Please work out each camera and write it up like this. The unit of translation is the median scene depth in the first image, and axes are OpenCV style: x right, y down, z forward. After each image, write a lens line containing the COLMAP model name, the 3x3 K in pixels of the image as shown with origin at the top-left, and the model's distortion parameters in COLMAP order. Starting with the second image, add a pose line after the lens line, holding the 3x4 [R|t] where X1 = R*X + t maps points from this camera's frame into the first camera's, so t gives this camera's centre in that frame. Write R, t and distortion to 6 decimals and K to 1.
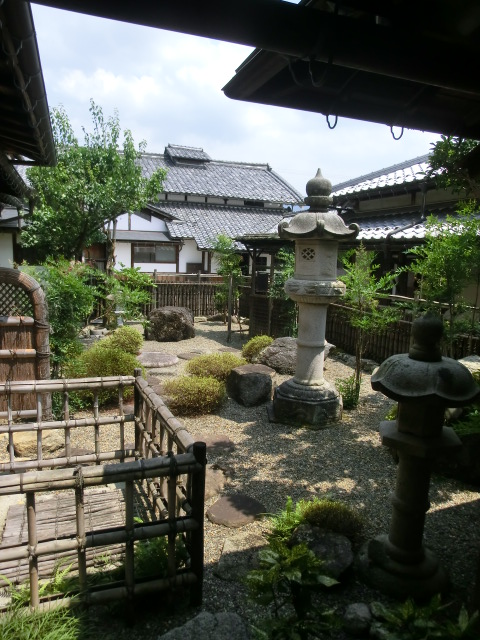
lens RADIAL K [[474.3, 0, 239.6], [0, 474.3, 322.4], [0, 0, 1]] dist [-0.061685, 0.010152]
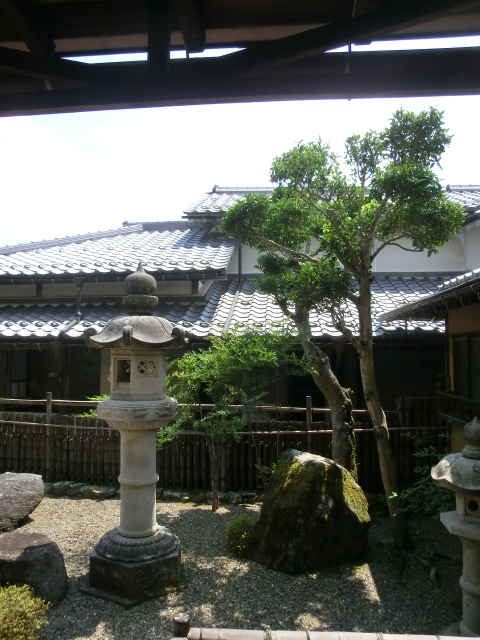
lens RADIAL K [[474.3, 0, 239.6], [0, 474.3, 322.4], [0, 0, 1]] dist [-0.061685, 0.010152]
pose [[0.456623, 0.000277, 0.889660, -0.721883], [0.154092, 0.984861, -0.079395, -0.194817], [-0.876214, 0.173344, 0.449668, 0.725839]]
